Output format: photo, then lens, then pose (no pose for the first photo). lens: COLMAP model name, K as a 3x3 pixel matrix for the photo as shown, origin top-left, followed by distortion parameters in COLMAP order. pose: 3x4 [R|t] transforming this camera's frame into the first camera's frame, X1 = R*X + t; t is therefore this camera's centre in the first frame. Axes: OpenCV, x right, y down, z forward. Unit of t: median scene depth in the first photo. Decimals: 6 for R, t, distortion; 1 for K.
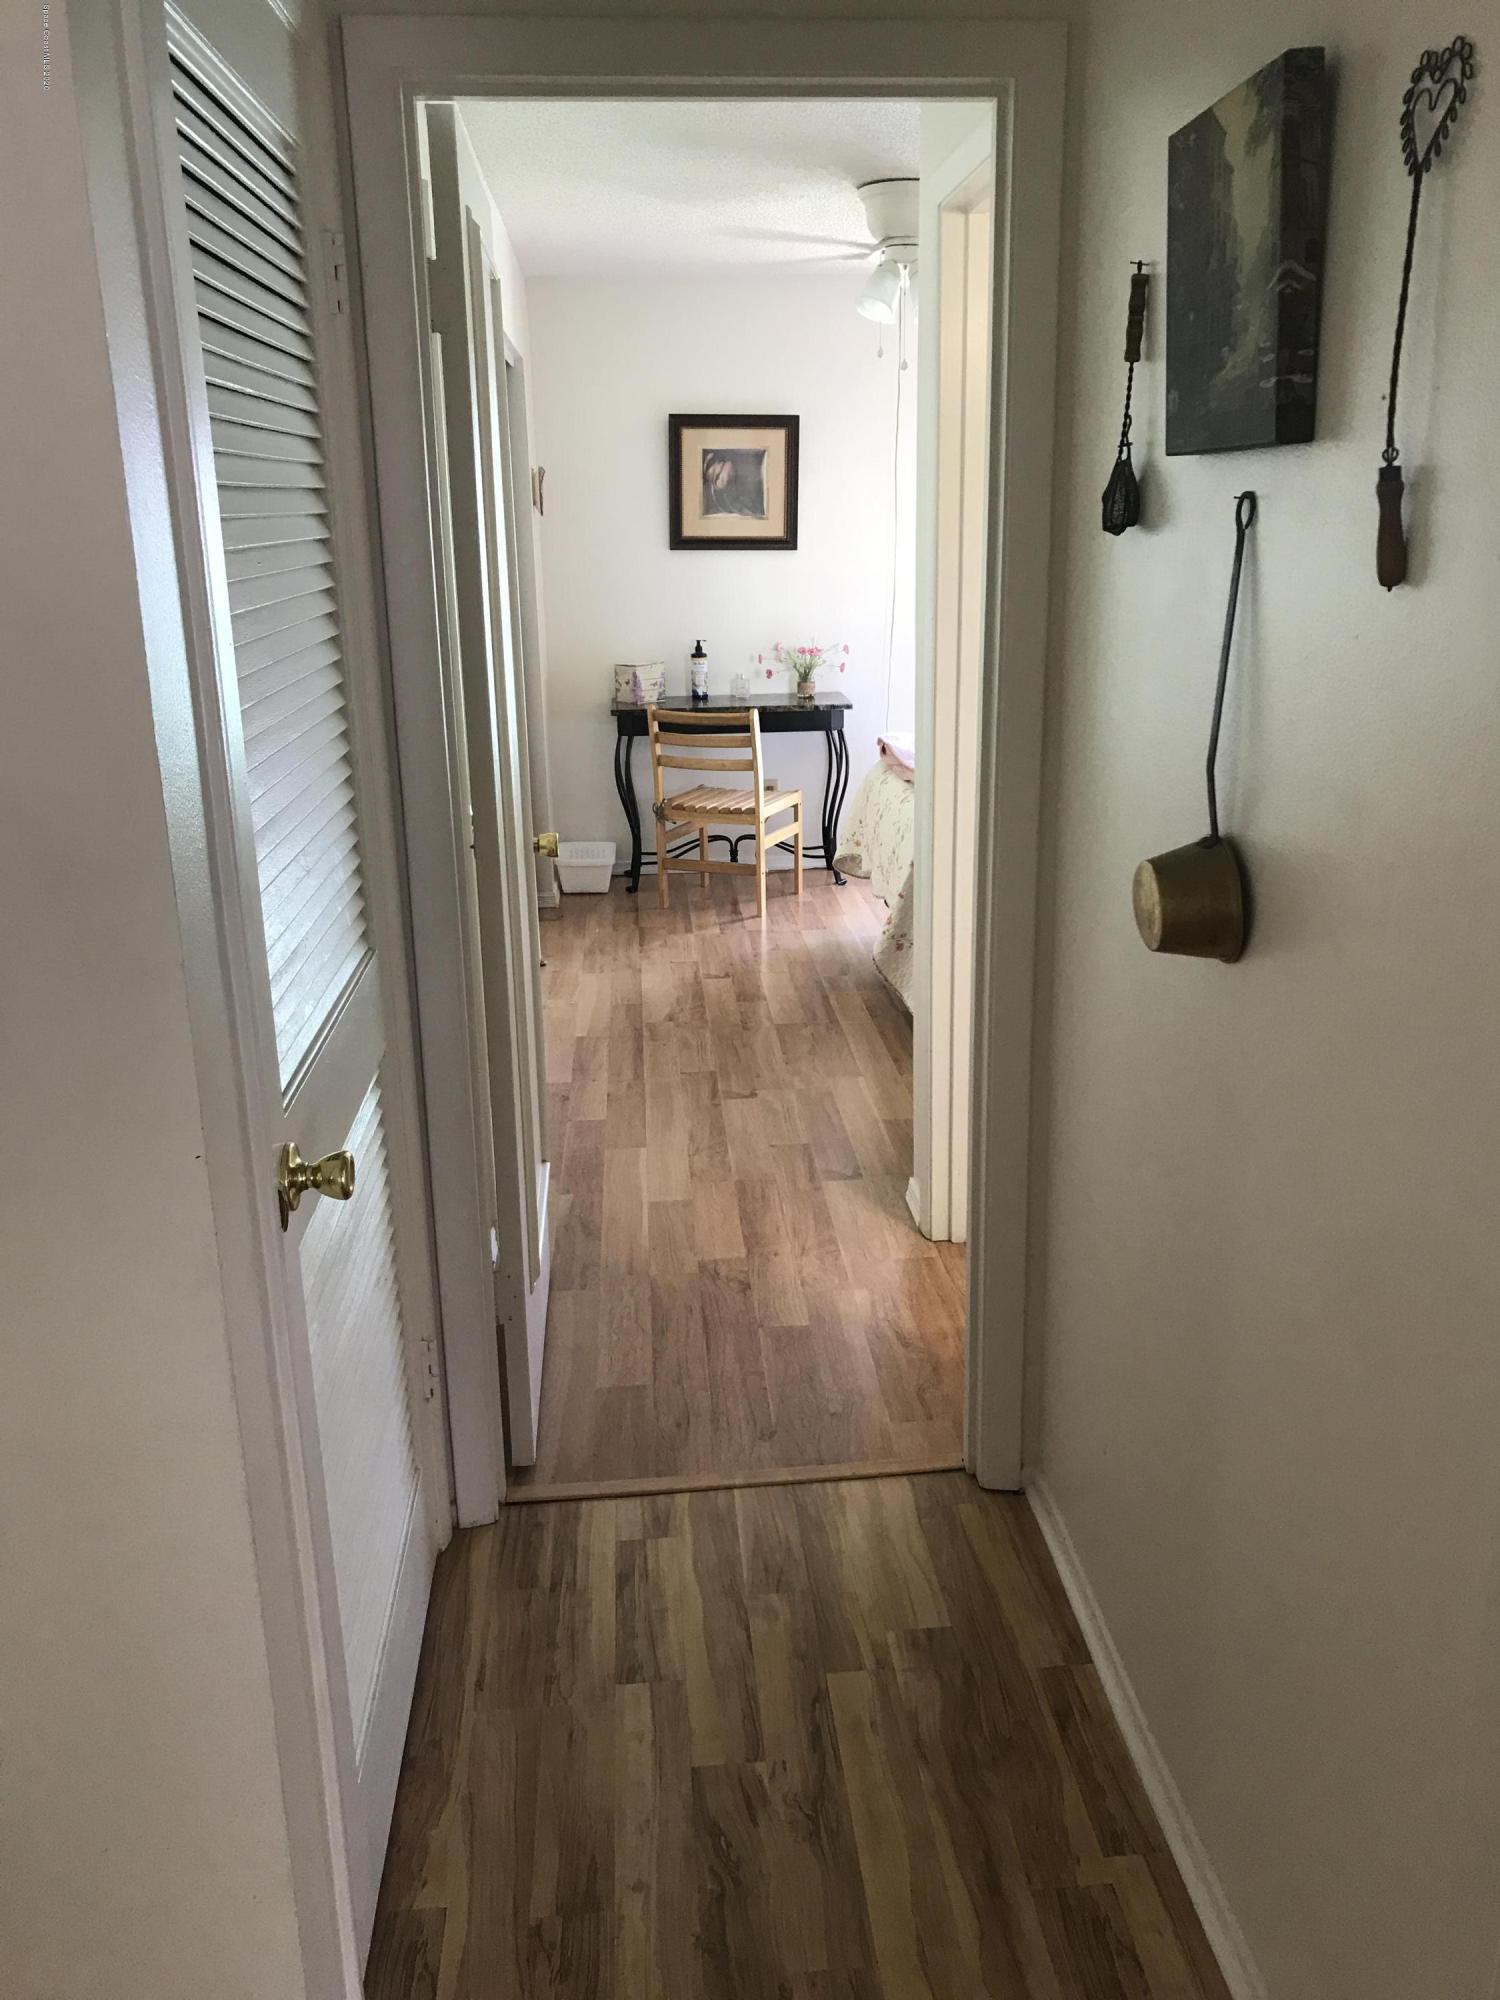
lens RADIAL K [[1643.3, 0, 758.7], [0, 1643.3, 1005.3], [0, 0, 1]] dist [0.011961, 0.008820]
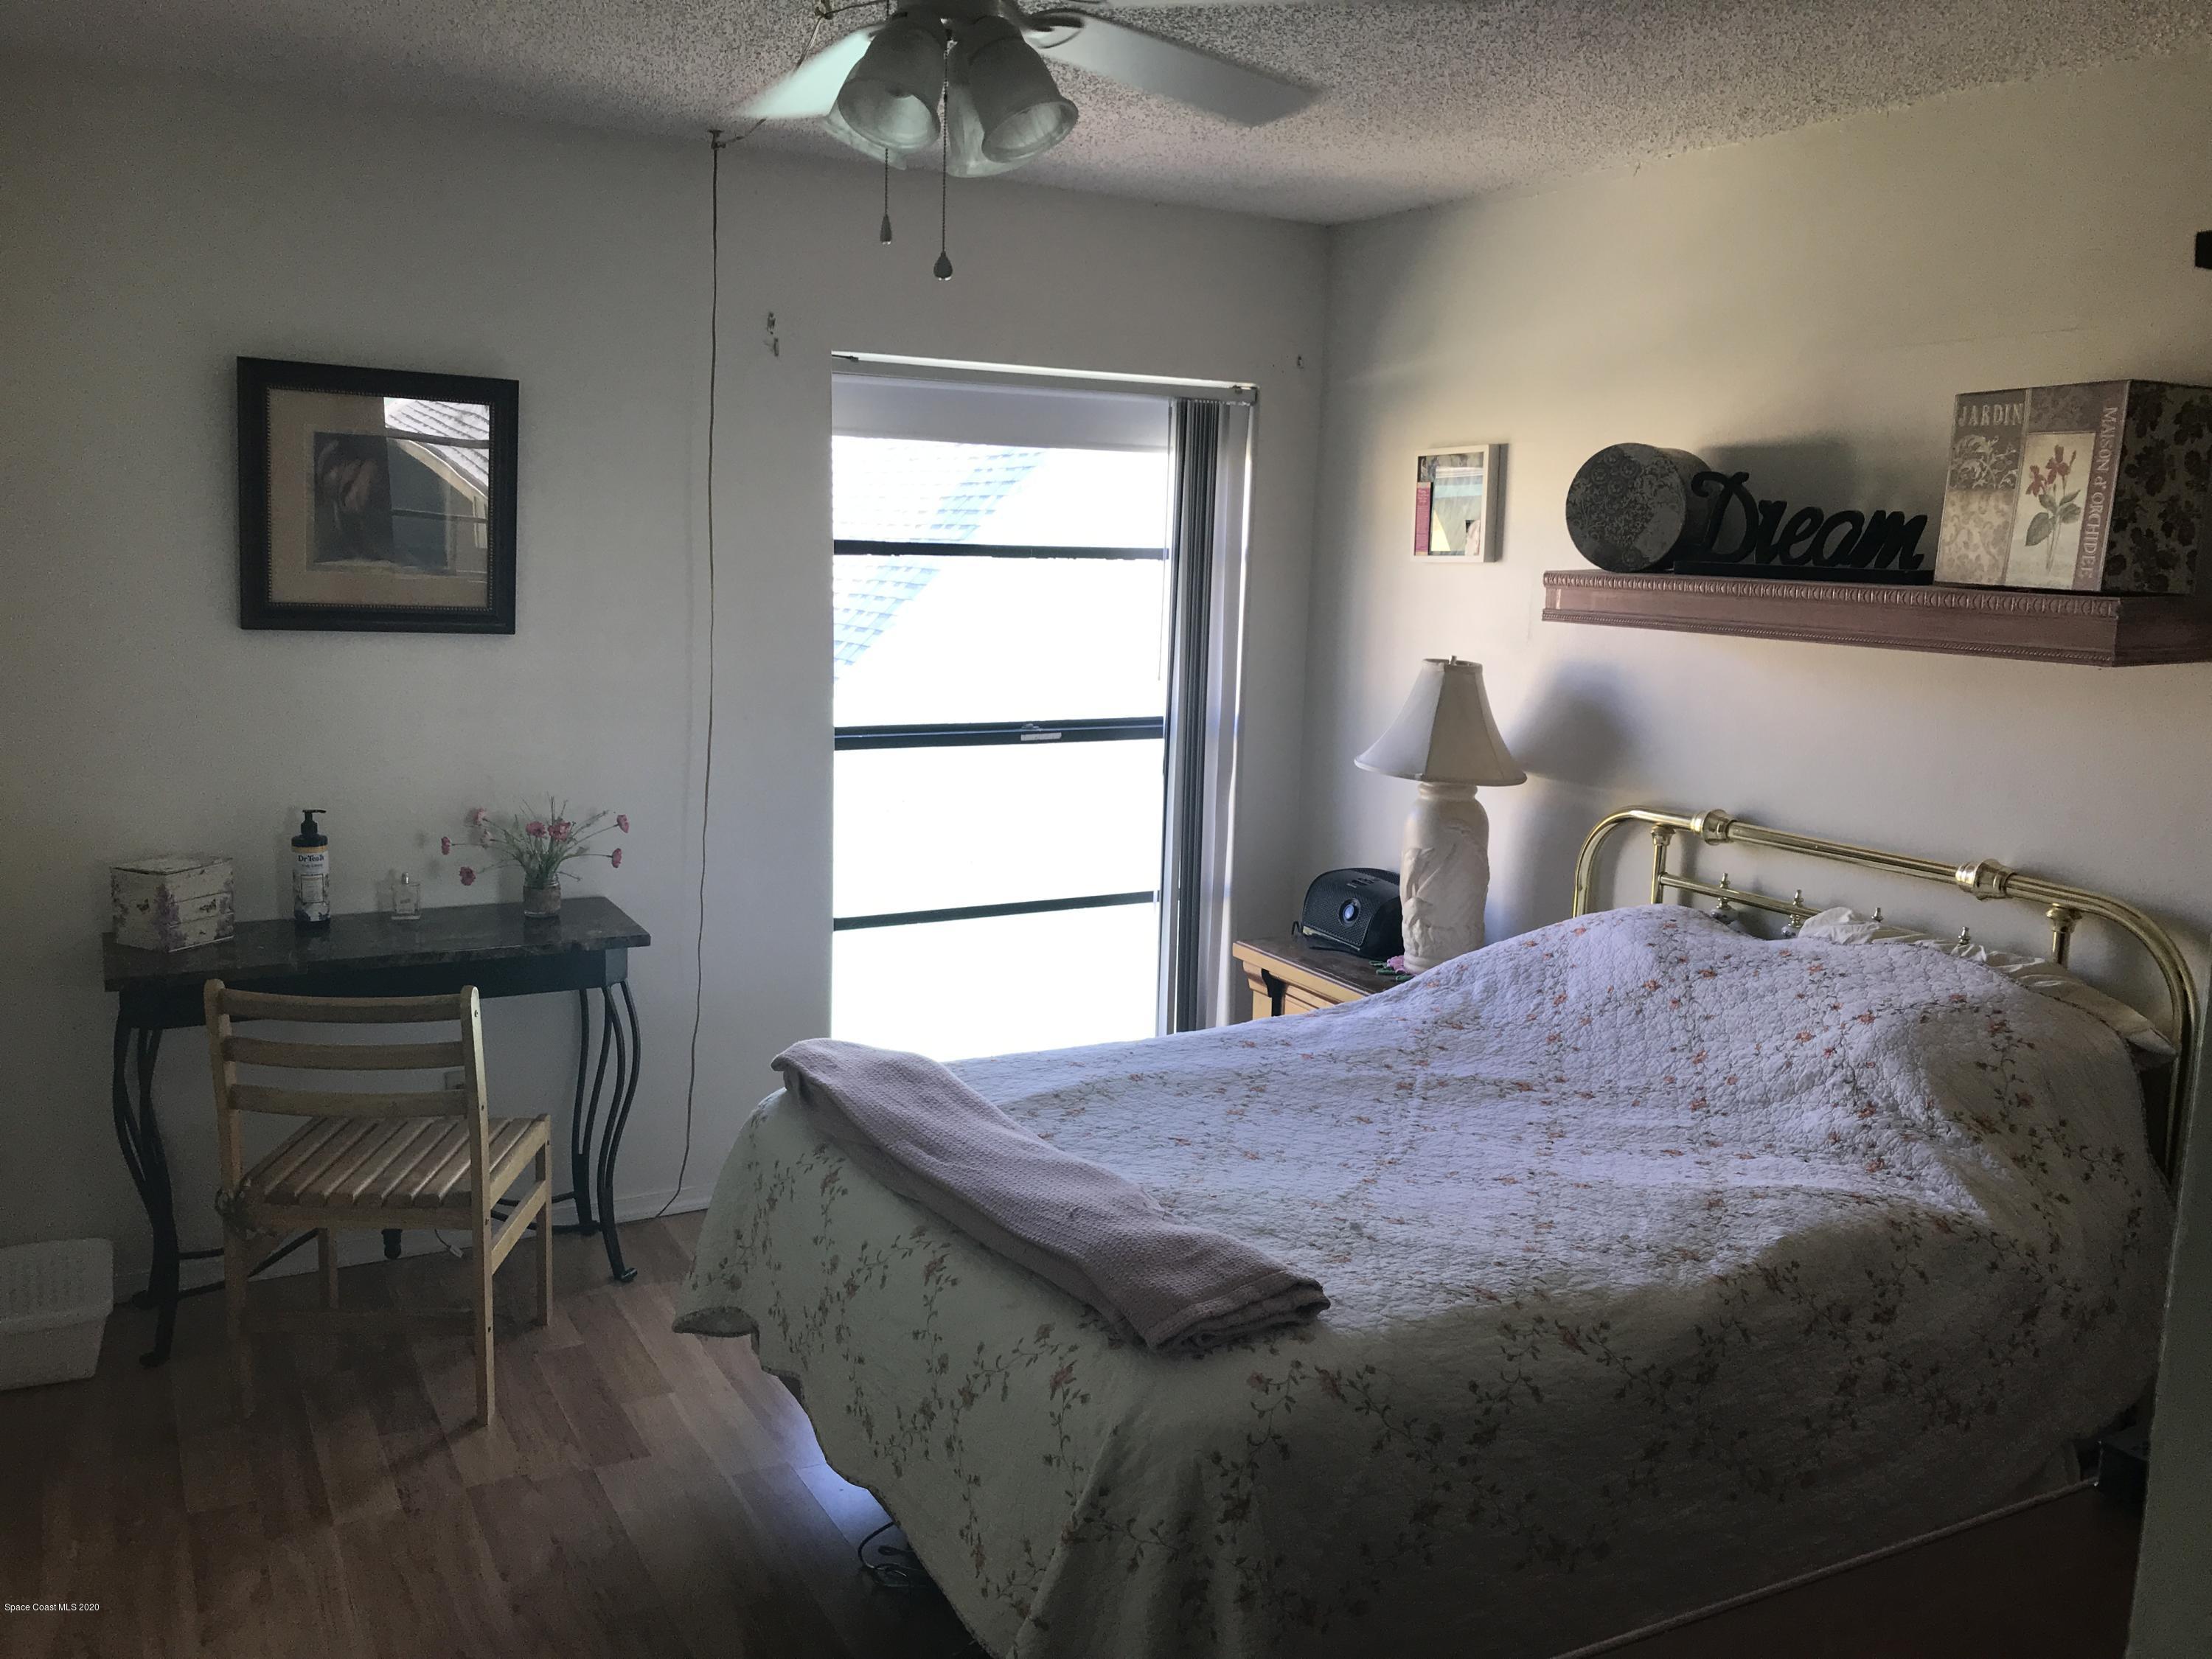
lens RADIAL K [[1817.5, 0, 1096.6], [0, 1817.5, 818.1], [0, 0, 1]] dist [0.011961, 0.008820]
pose [[0.911657, -0.018308, 0.410544, -0.046310], [0.077756, 0.988646, -0.128578, -0.135347], [-0.403529, 0.149141, 0.902730, 0.430545]]
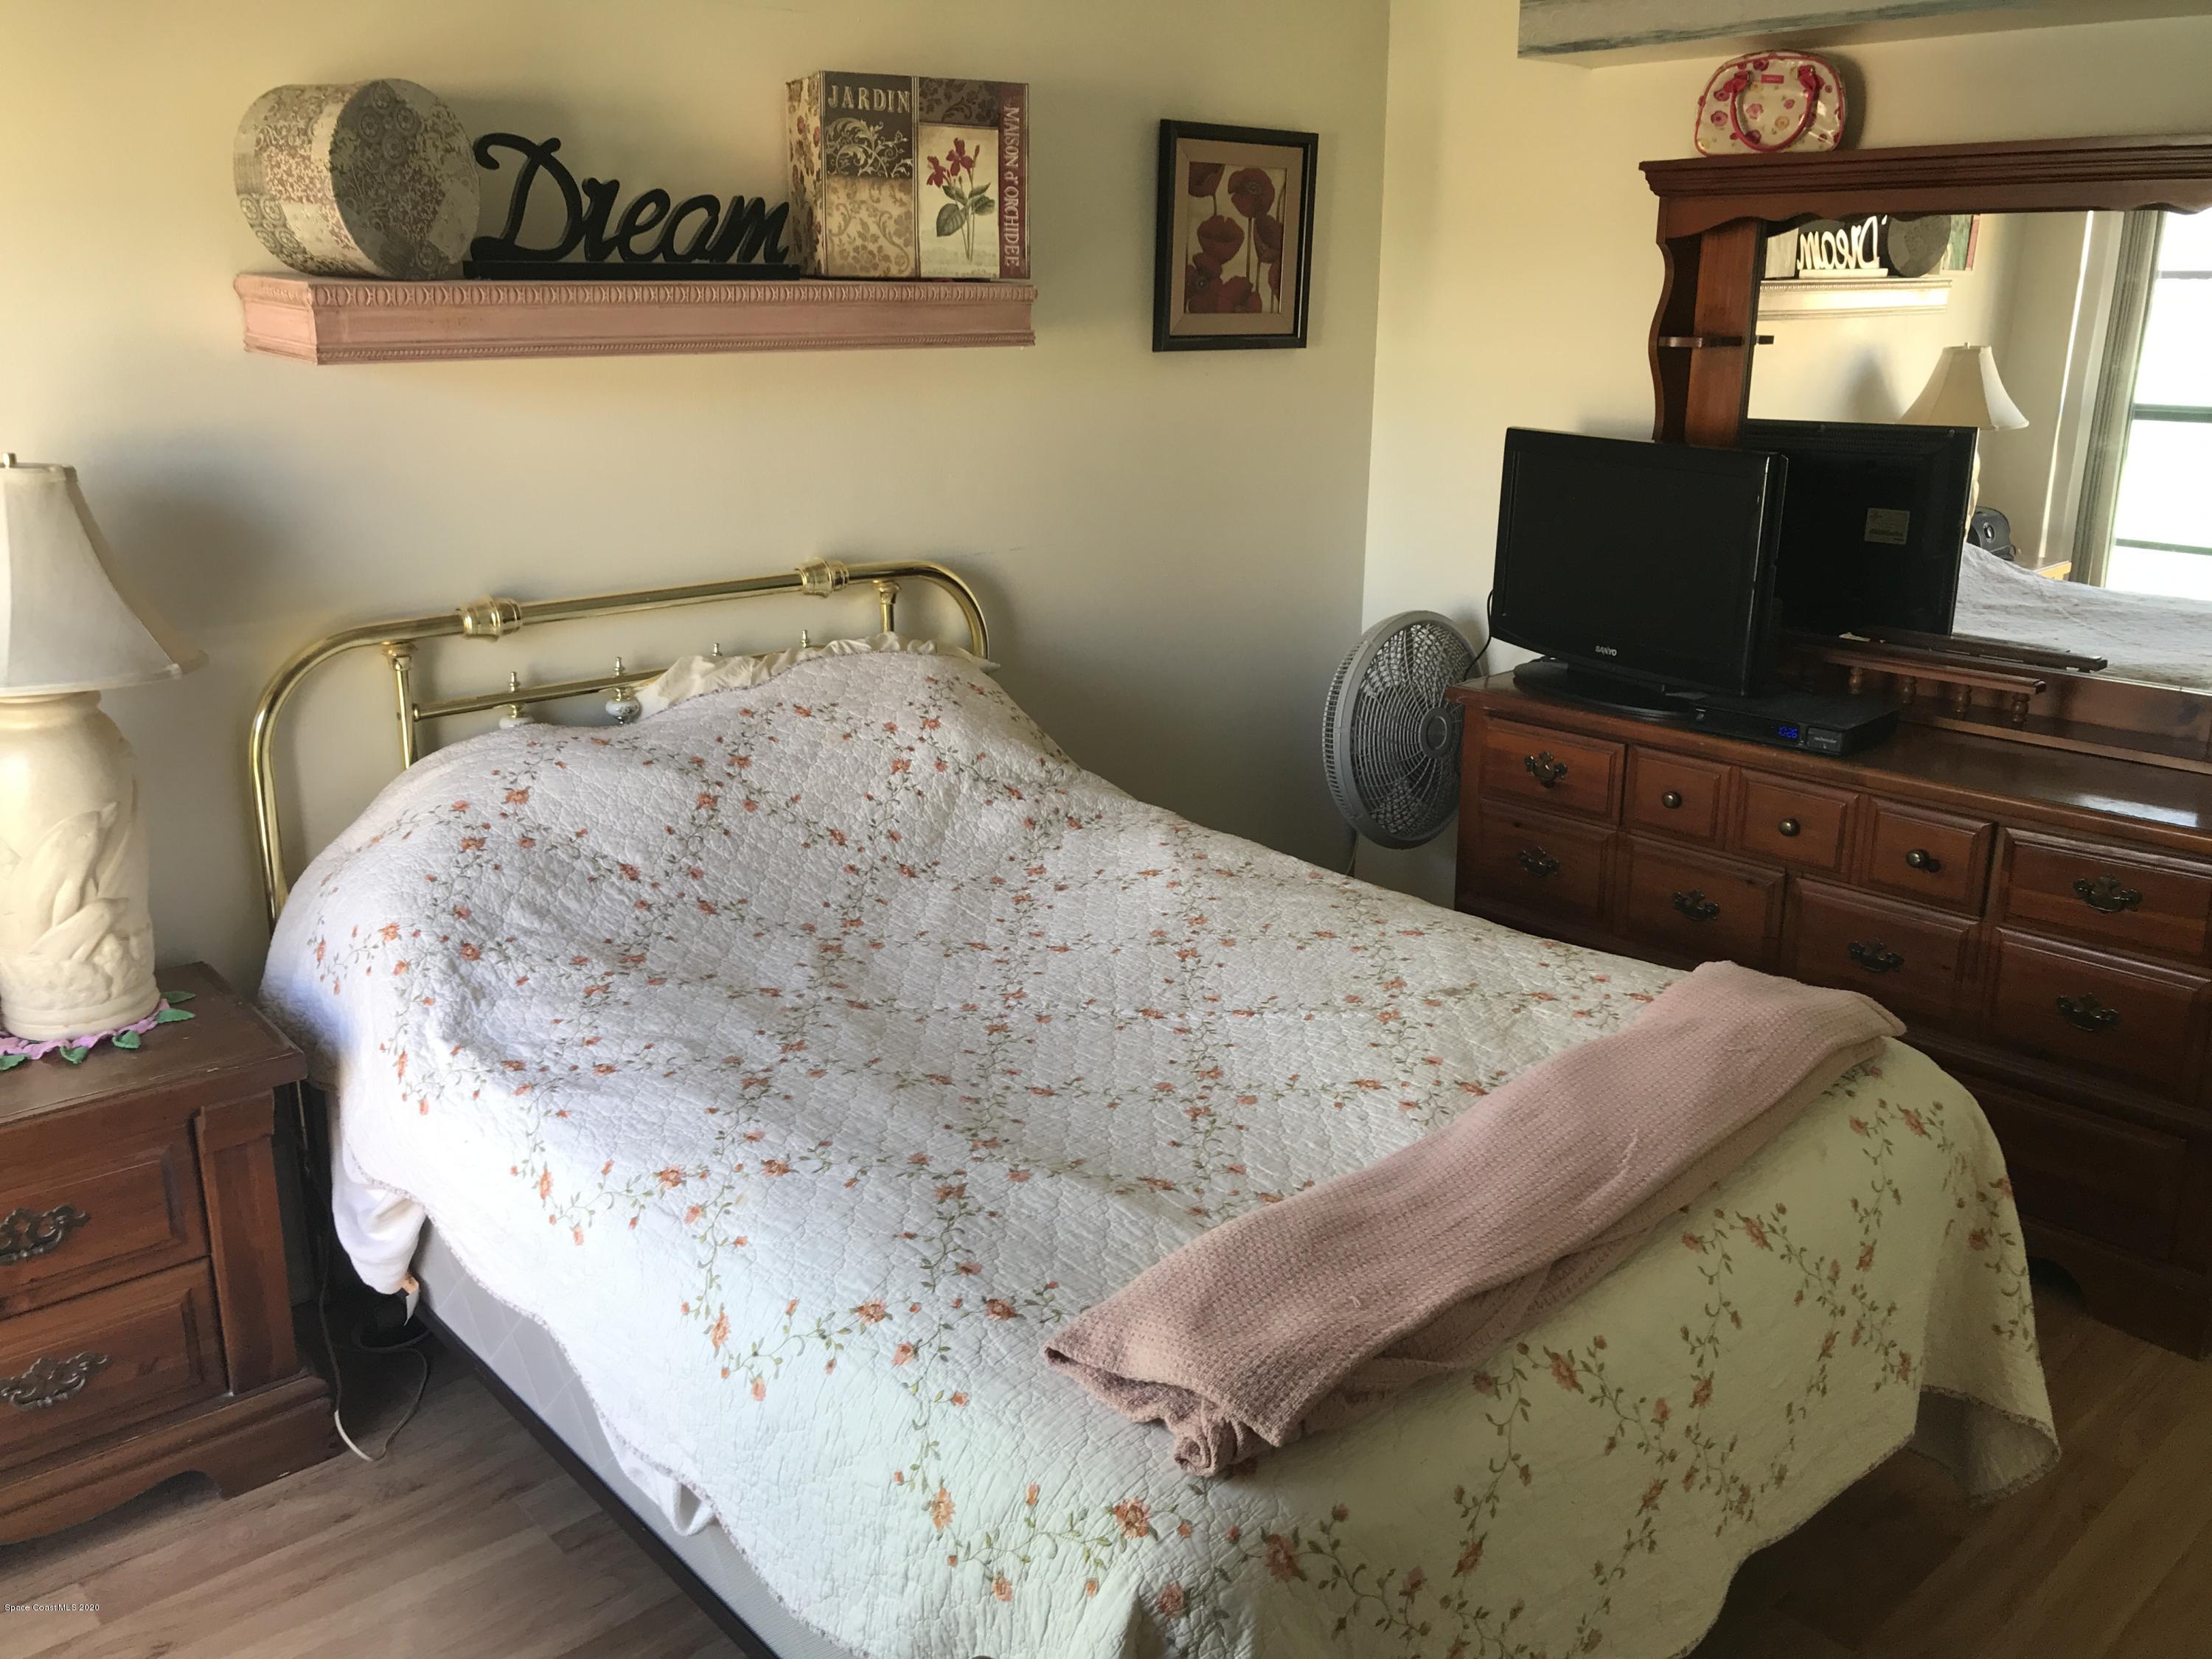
lens RADIAL K [[1817.5, 0, 1100.1], [0, 1817.5, 806.0], [0, 0, 1]] dist [0.011961, 0.008820]
pose [[-0.606293, -0.206472, 0.767970, -0.073353], [0.248148, 0.868368, 0.429372, -0.333554], [-0.755534, 0.450896, -0.475249, 1.085303]]
